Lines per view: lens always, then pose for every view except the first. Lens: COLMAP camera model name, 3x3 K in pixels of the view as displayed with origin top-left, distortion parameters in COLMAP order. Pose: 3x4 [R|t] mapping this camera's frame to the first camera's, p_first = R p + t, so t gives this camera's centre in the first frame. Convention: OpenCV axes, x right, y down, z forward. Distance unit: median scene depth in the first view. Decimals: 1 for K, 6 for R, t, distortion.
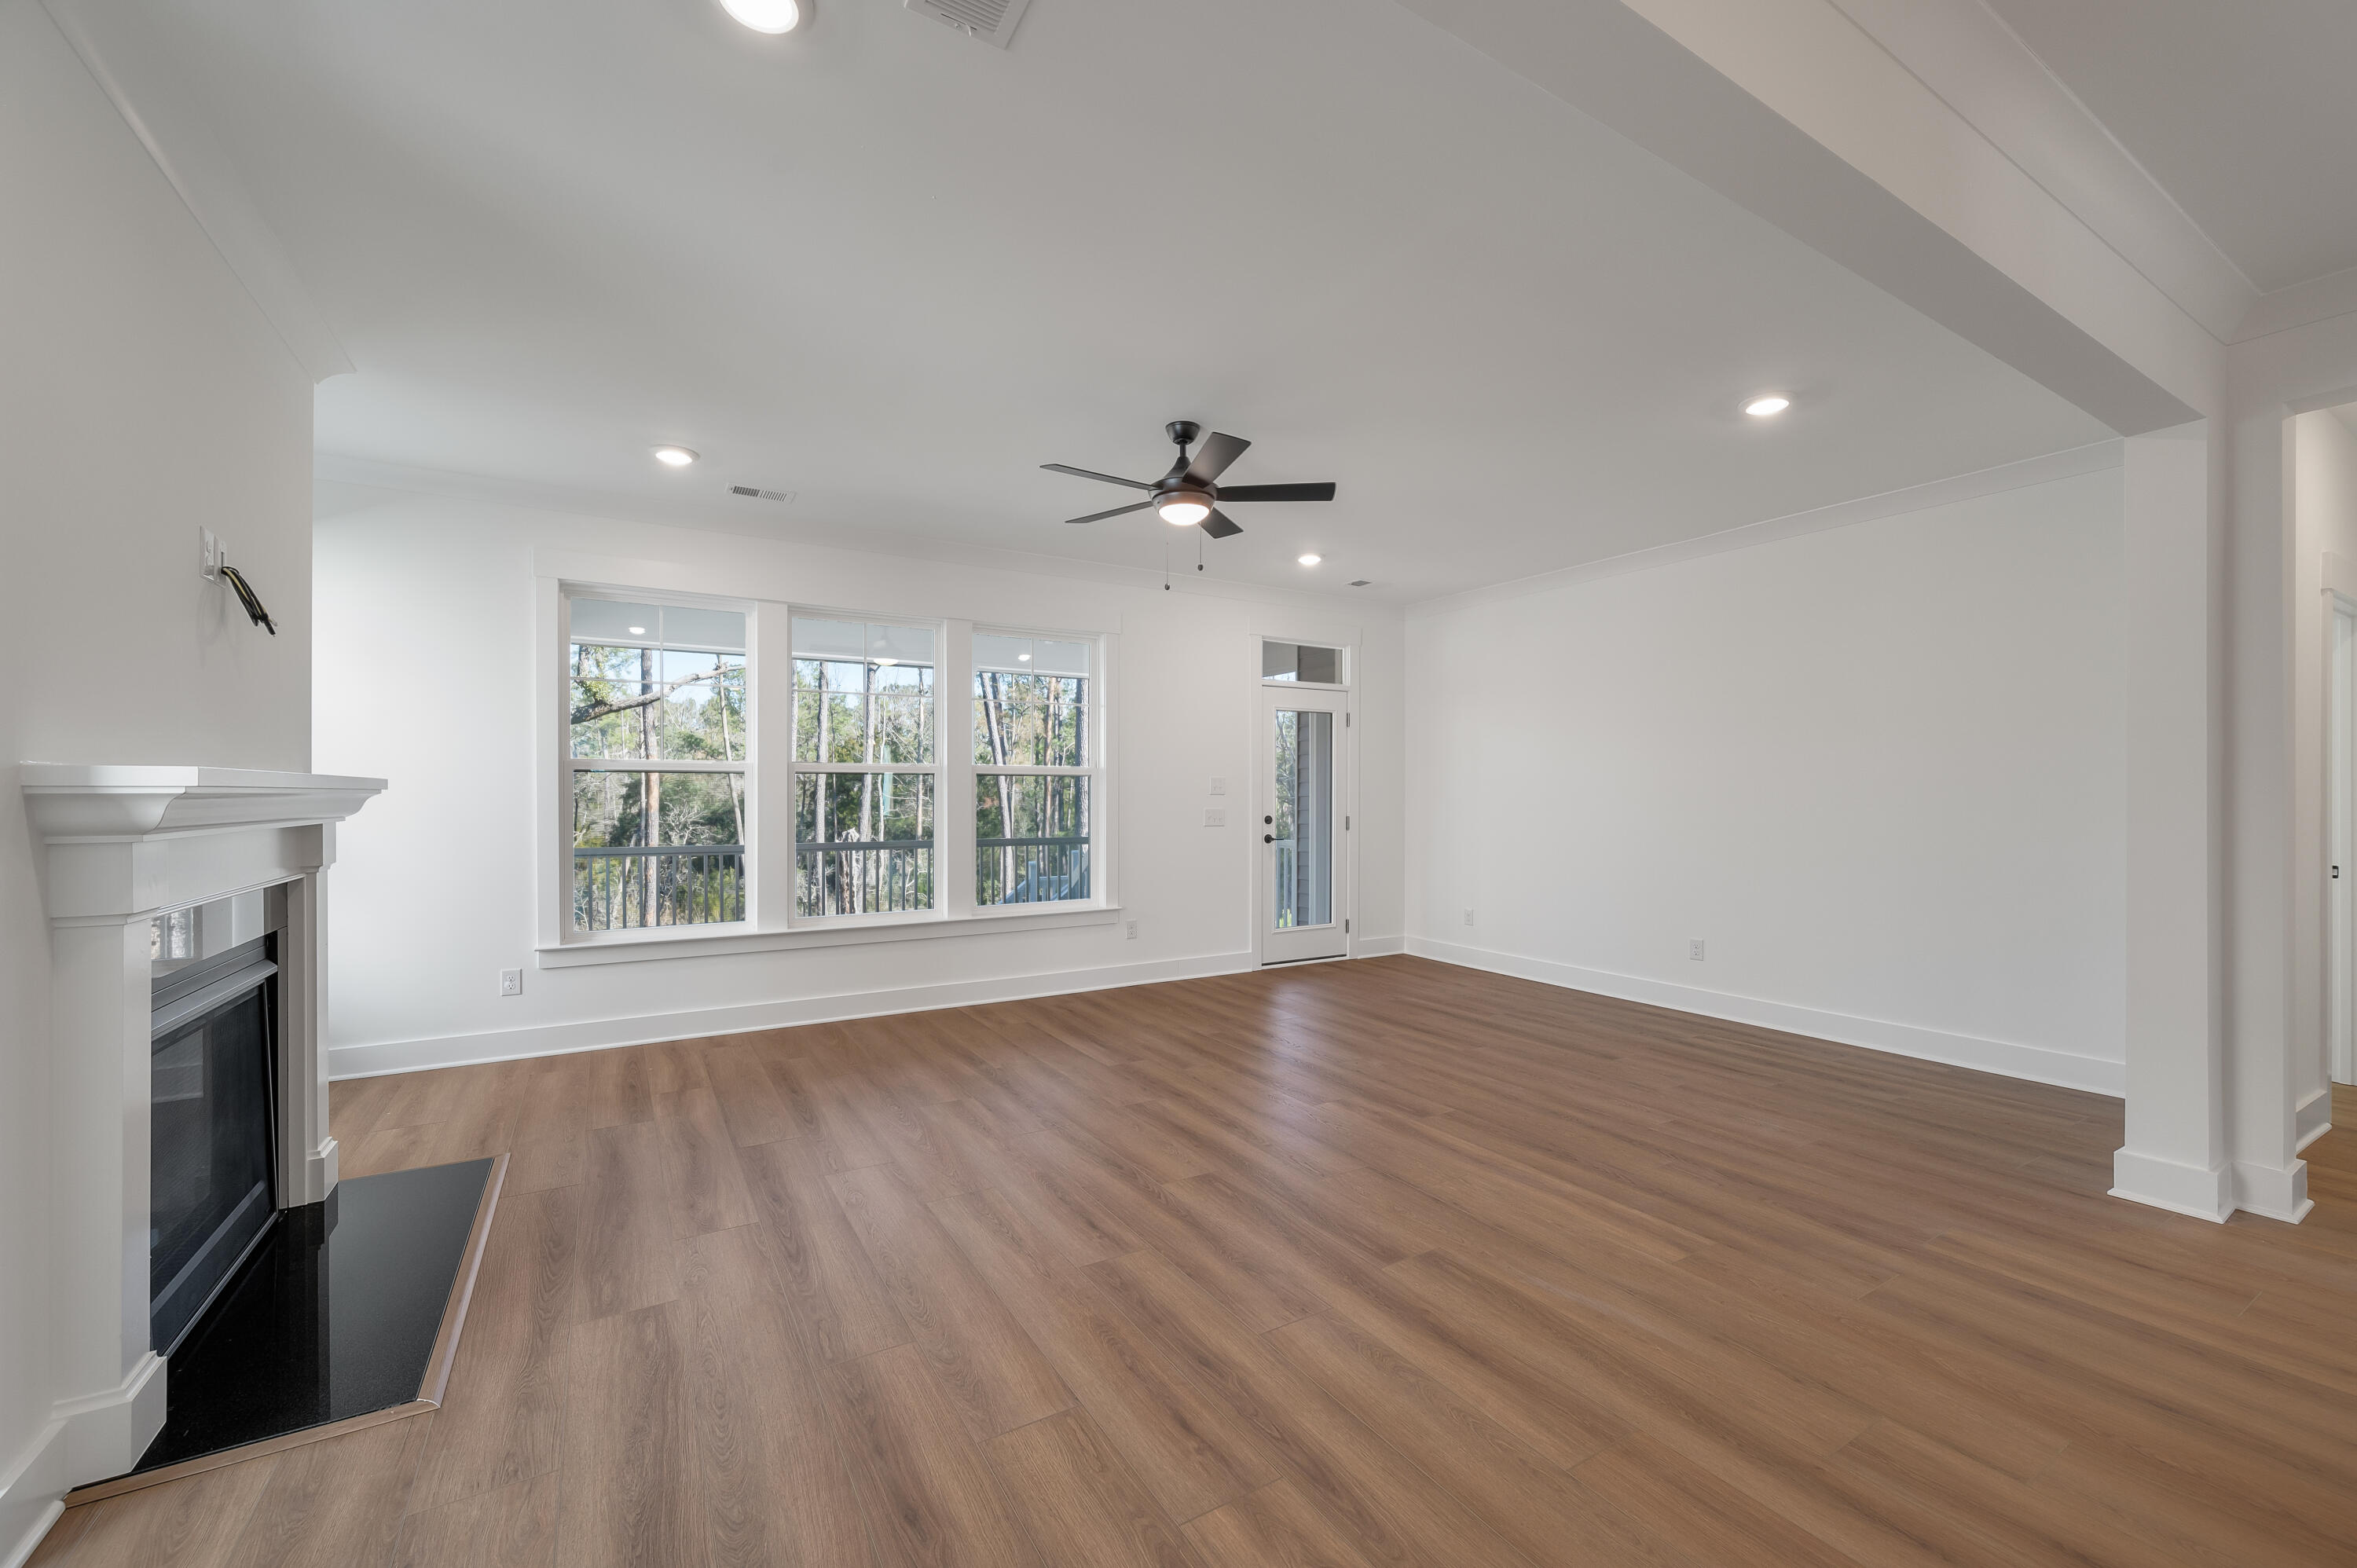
lens RADIAL K [[950.1, 0, 1181.4], [0, 950.1, 789.7], [0, 0, 1]] dist [0.001440, 0.000250]
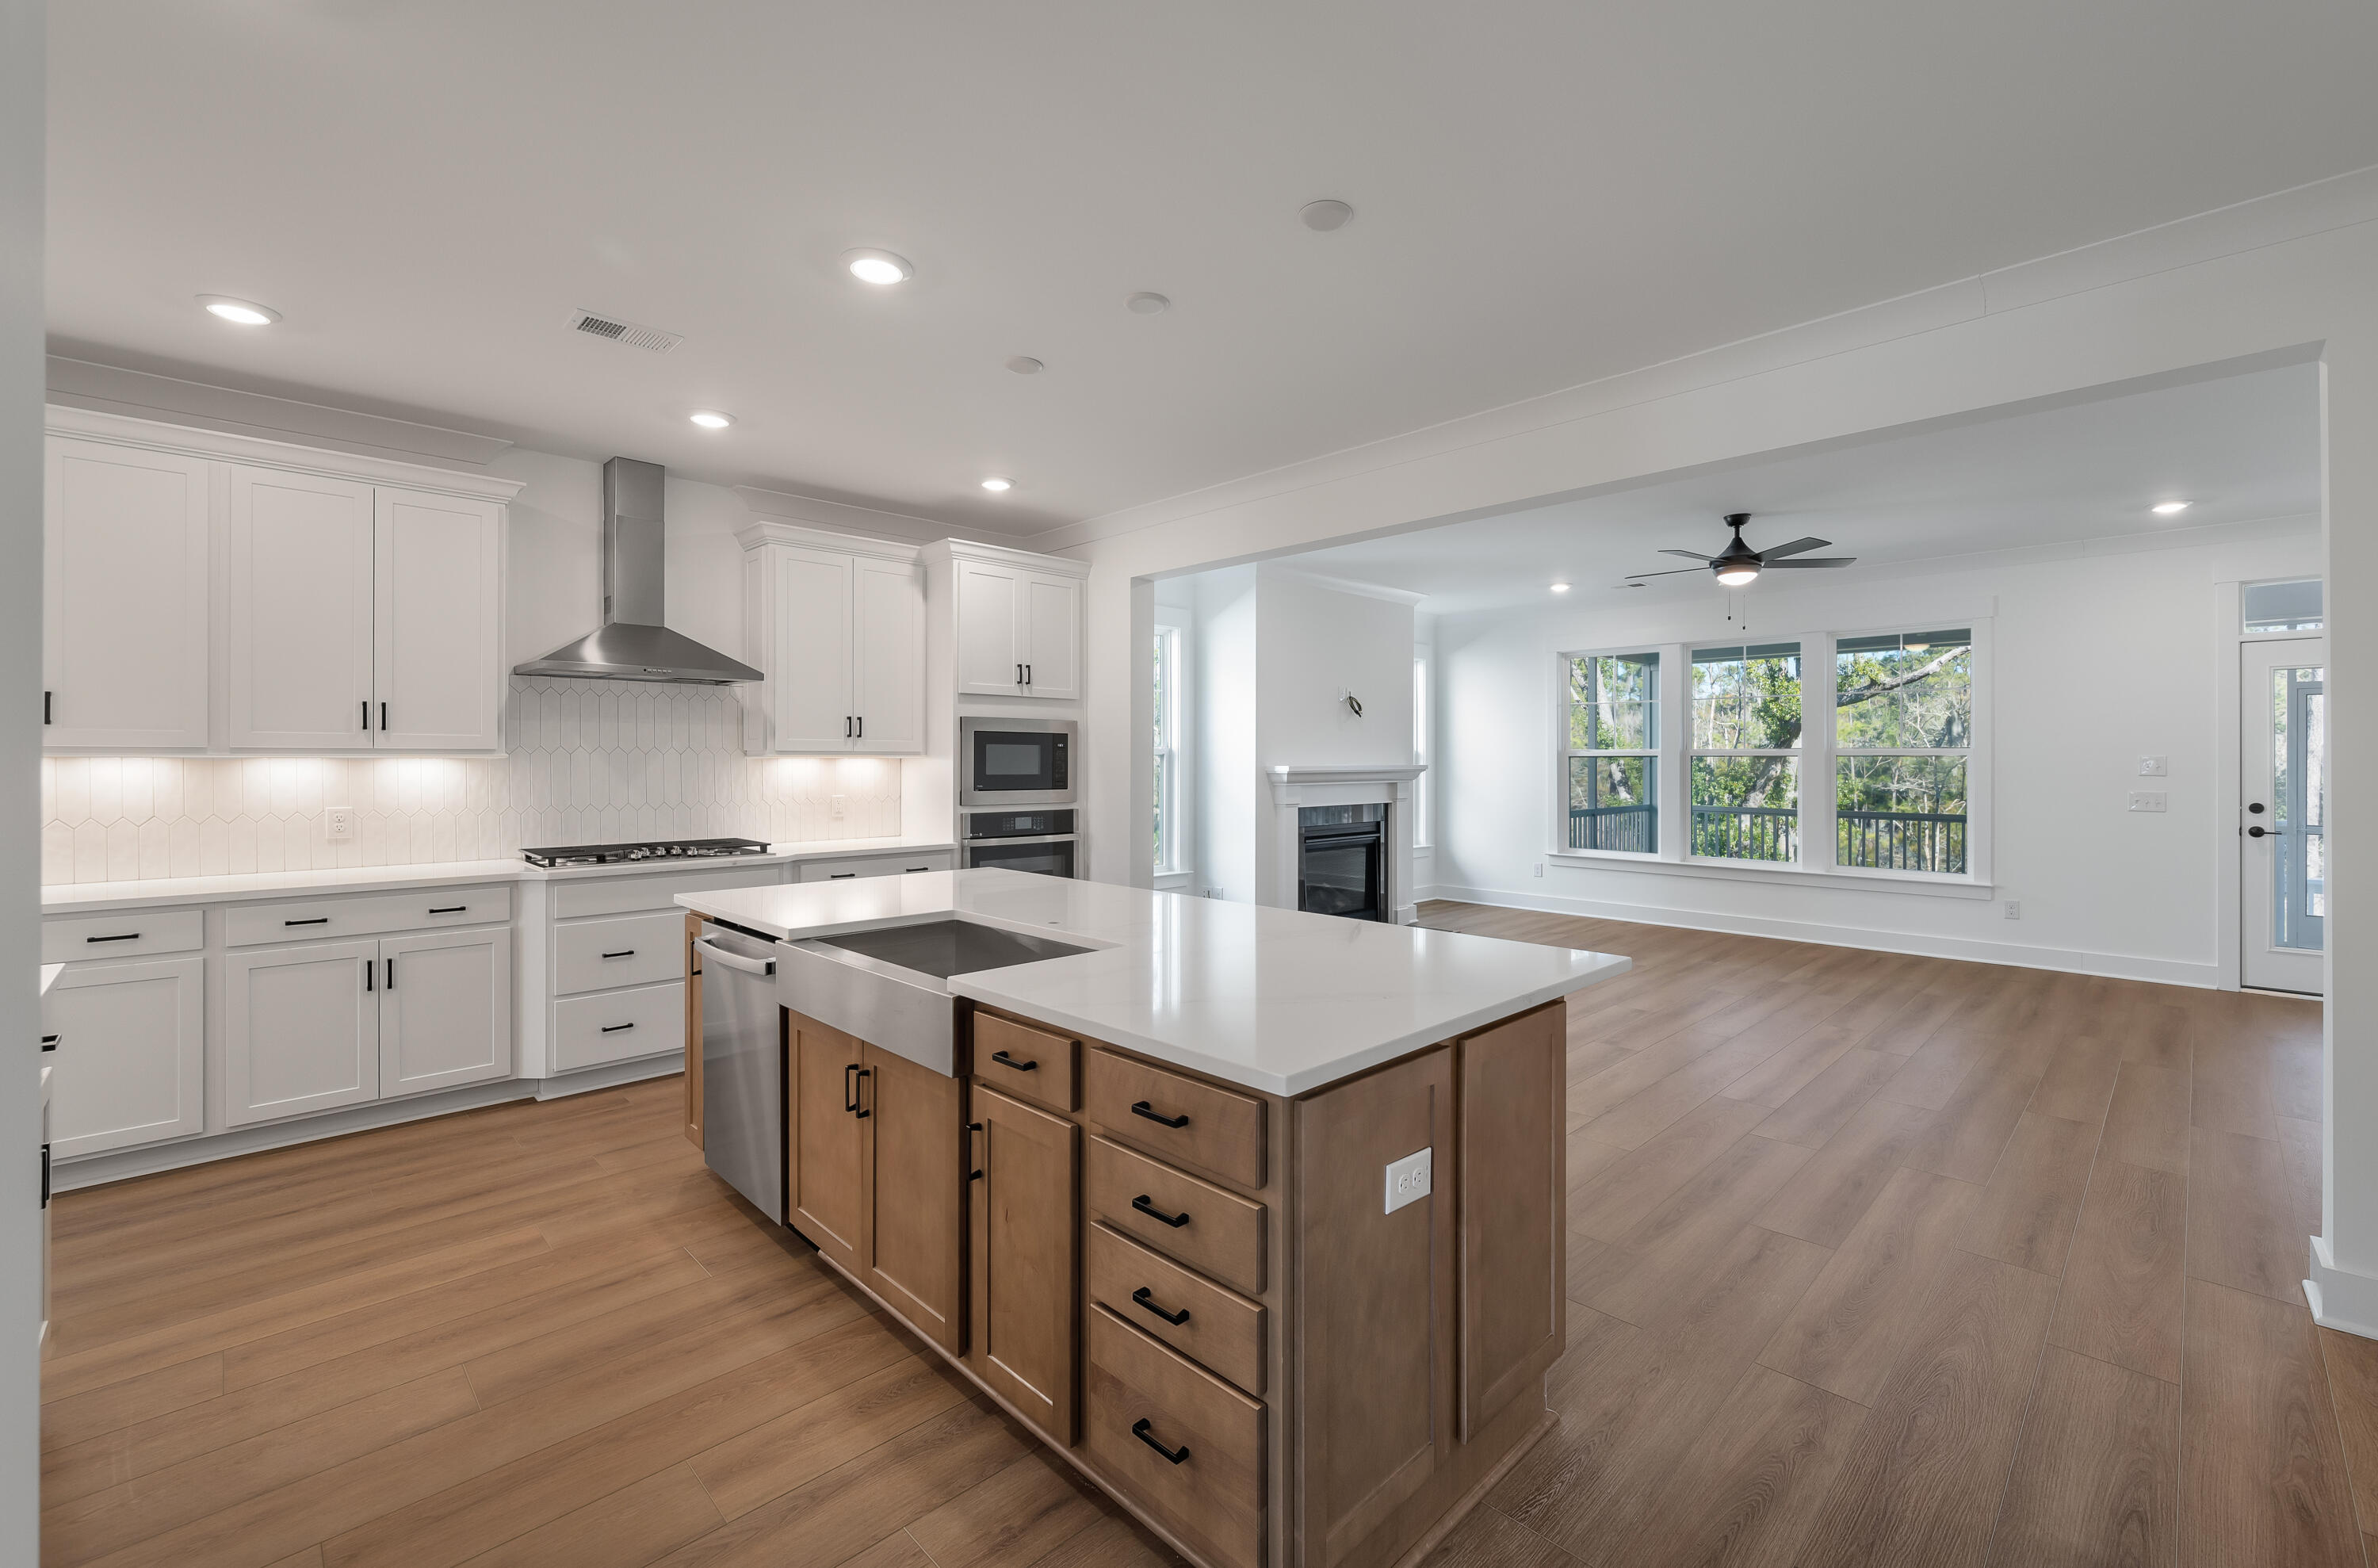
lens RADIAL K [[958.6, 0, 1190.4], [0, 958.6, 766.5], [0, 0, 1]] dist [0.001440, 0.000250]
pose [[0.208391, 0.007100, -0.978020, 0.803869], [0.003404, 0.999962, 0.007985, -0.015024], [0.978040, -0.004993, 0.208359, -0.054326]]
